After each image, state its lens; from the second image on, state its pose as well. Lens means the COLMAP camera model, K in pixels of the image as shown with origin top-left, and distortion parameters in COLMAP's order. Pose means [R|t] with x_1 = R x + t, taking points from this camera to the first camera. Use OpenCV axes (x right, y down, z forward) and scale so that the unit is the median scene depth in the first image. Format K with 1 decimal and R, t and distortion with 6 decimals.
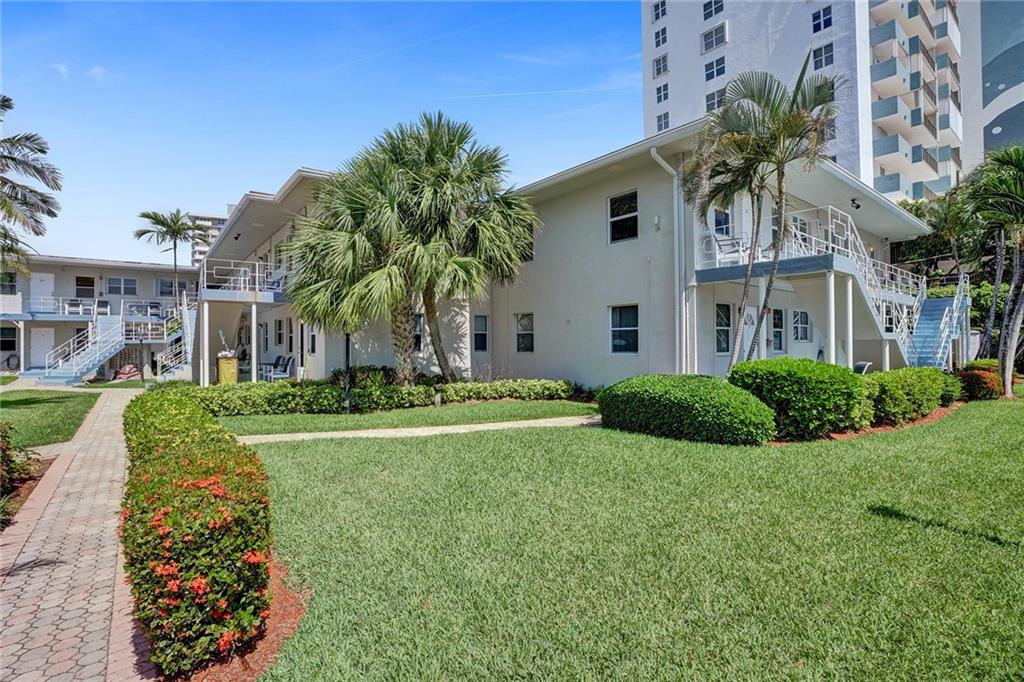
lens RADIAL K [[490.1, 0, 516.5], [0, 490.1, 337.2], [0, 0, 1]] dist [-0.072293, 0.027291]
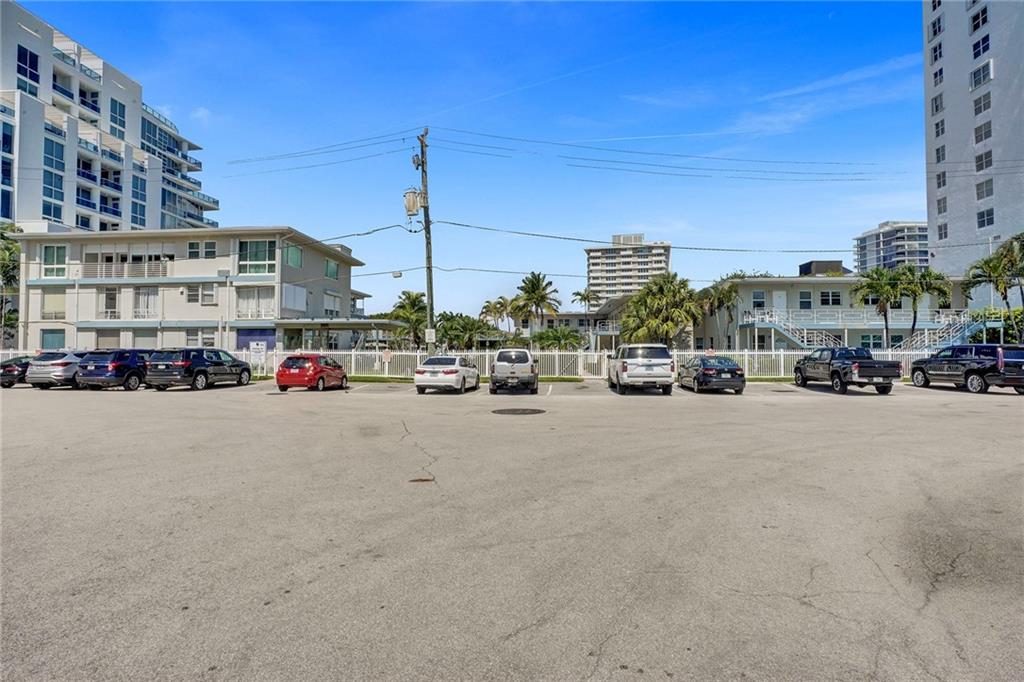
lens RADIAL K [[501.4, 0, 512.0], [0, 501.4, 341.0], [0, 0, 1]] dist [-0.000440, 0.000191]
pose [[0.733419, -0.014883, -0.679614, 0.394028], [0.009488, 0.999887, -0.011657, -0.001545], [0.679710, 0.002101, 0.733478, -0.609260]]
